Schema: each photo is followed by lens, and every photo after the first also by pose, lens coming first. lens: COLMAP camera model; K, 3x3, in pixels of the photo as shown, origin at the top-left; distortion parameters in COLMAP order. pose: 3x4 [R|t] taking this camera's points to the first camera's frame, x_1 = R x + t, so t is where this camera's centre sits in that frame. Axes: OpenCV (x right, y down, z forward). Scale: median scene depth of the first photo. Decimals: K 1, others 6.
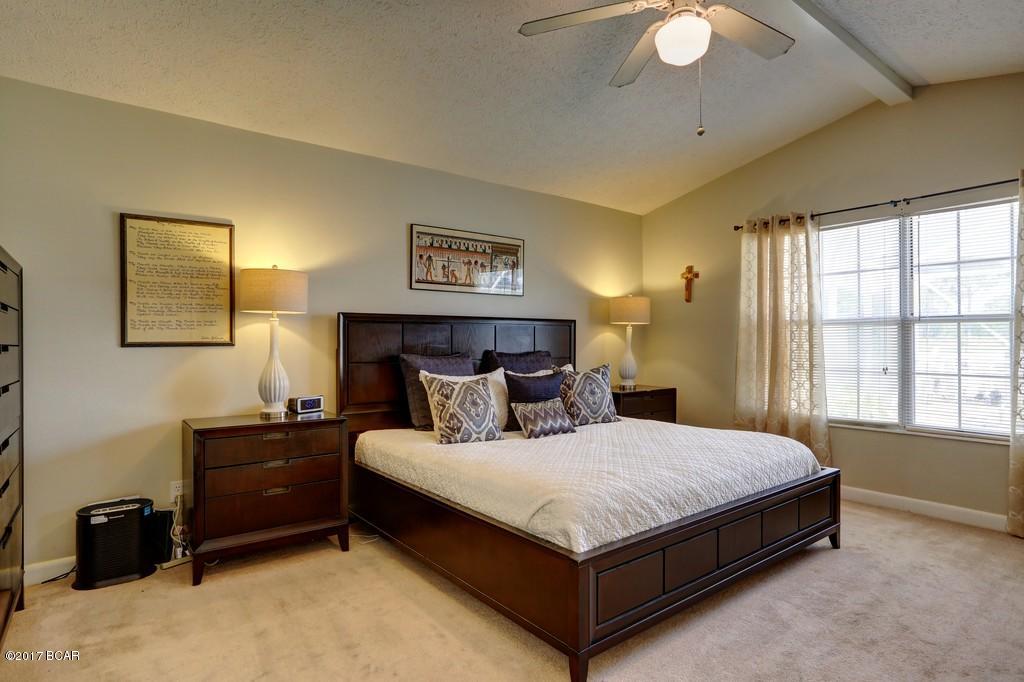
lens RADIAL K [[550.8, 0, 512.0], [0, 550.8, 341.0], [0, 0, 1]] dist [-0.053456, 0.044502]
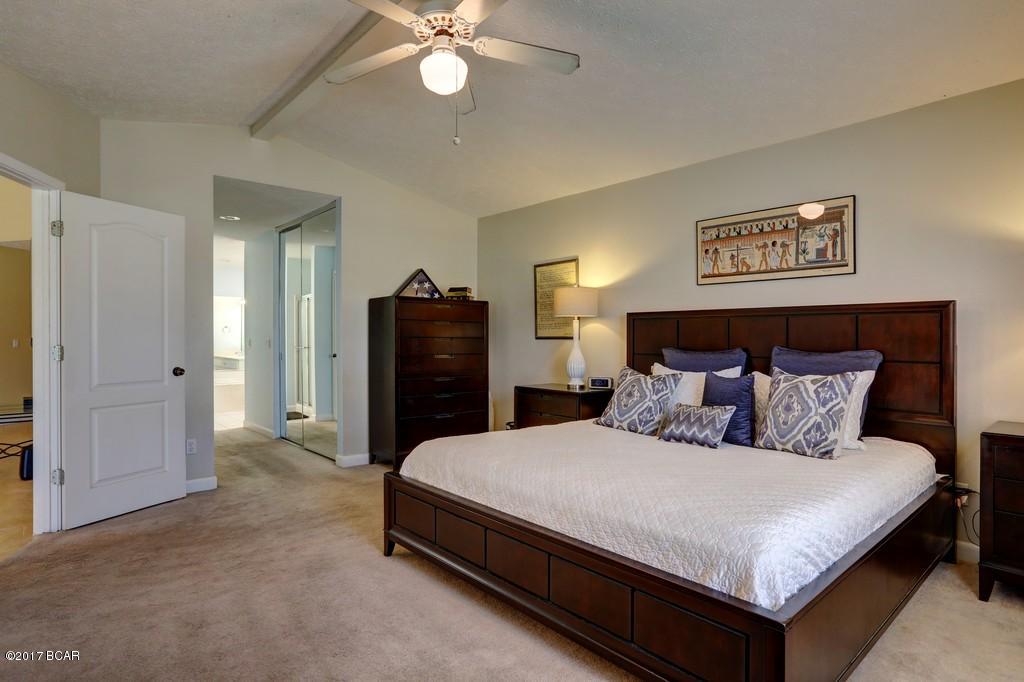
lens RADIAL K [[550.8, 0, 512.0], [0, 550.8, 341.0], [0, 0, 1]] dist [-0.053456, 0.044502]
pose [[0.077136, 0.013668, -0.996927, 0.804630], [0.007391, 0.999871, 0.014280, -0.007033], [0.996993, -0.008470, 0.077025, 0.568661]]
